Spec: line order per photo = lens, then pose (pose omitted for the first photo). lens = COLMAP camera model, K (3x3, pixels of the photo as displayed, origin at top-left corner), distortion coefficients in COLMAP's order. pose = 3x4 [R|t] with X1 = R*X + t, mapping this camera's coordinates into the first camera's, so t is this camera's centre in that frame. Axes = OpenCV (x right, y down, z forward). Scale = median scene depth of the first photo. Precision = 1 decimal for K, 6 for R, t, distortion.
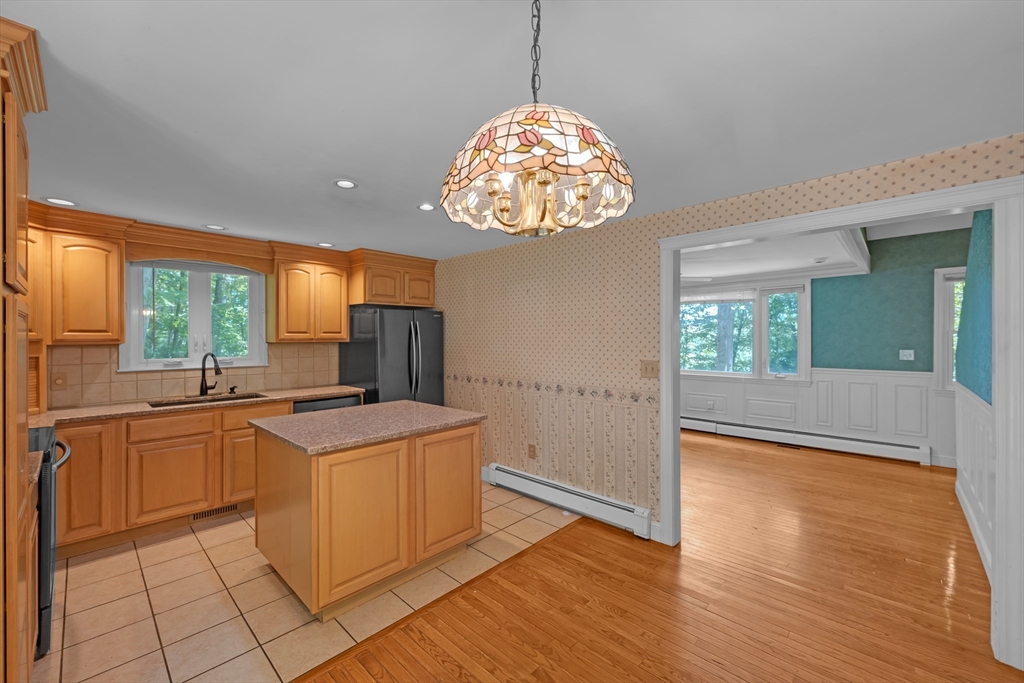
lens RADIAL K [[410.4, 0, 513.4], [0, 410.4, 337.3], [0, 0, 1]] dist [-0.002452, -0.000563]
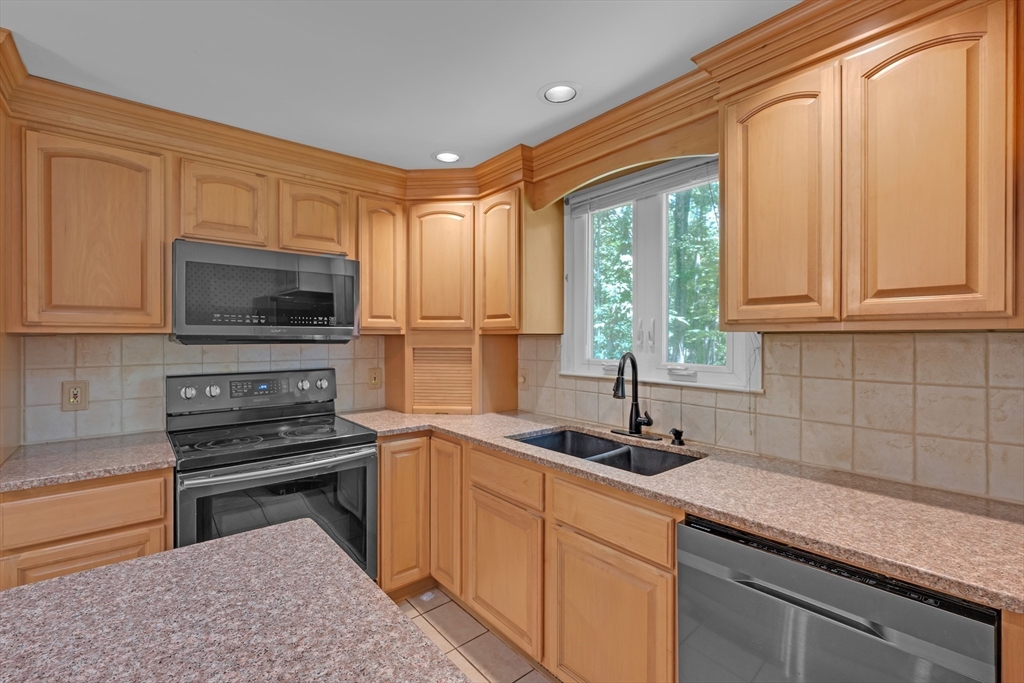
lens RADIAL K [[457.5, 0, 518.0], [0, 457.5, 339.9], [0, 0, 1]] dist [-0.000628, 0.000044]
pose [[-0.110822, 0.006690, -0.993818, -0.160127], [0.000250, 0.999978, 0.006703, 0.018004], [0.993840, 0.000495, -0.110821, 0.888210]]
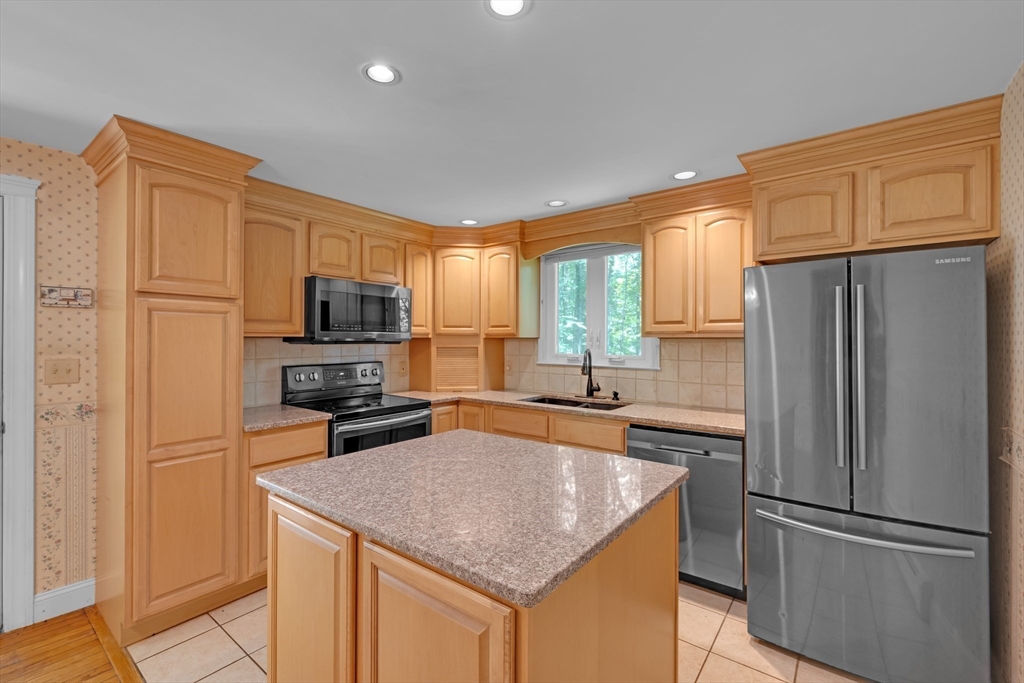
lens RADIAL K [[445.6, 0, 512.0], [0, 445.6, 341.5], [0, 0, 1]] dist [0.001077, 0.000087]
pose [[0.097956, 0.005068, -0.995178, 0.178753], [-0.002393, 0.999985, 0.004857, 0.017405], [0.995188, 0.001905, 0.097966, 0.714871]]
